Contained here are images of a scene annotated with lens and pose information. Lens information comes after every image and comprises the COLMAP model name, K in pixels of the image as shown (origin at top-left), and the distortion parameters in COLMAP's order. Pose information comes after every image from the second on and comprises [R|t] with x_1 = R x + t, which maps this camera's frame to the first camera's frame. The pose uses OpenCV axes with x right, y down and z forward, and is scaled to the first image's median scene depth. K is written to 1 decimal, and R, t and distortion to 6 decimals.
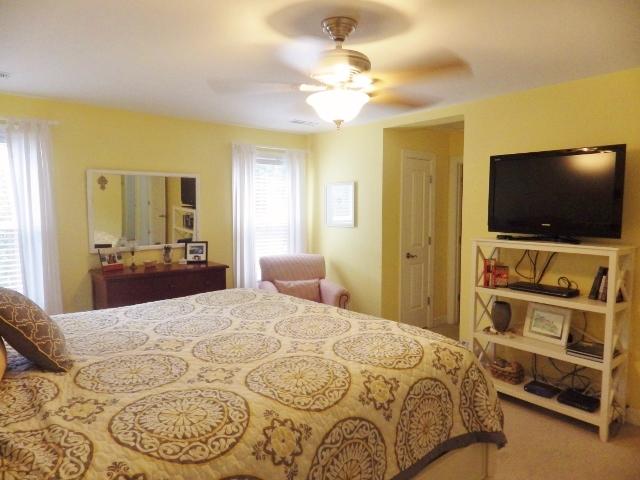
lens RADIAL K [[422.4, 0, 320.0], [0, 422.4, 240.0], [0, 0, 1]] dist [0.001888, -0.002101]
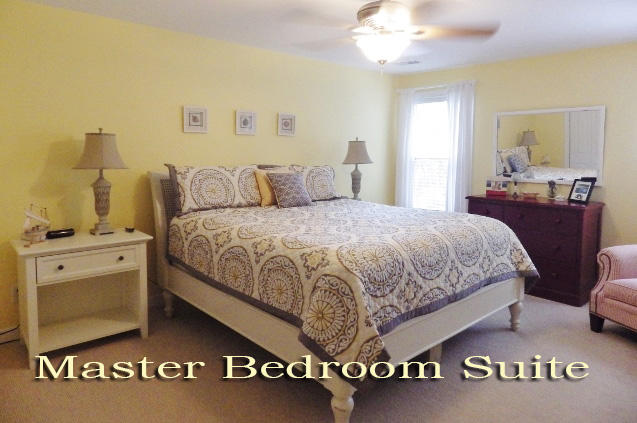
lens RADIAL K [[420.6, 0, 319.7], [0, 420.6, 179.9], [0, 0, 1]] dist [-0.001614, -0.000911]
pose [[0.052126, 0.071077, -0.996108, 0.702874], [-0.087094, 0.993987, 0.066368, -0.007793], [0.994835, 0.083295, 0.058003, 0.447817]]
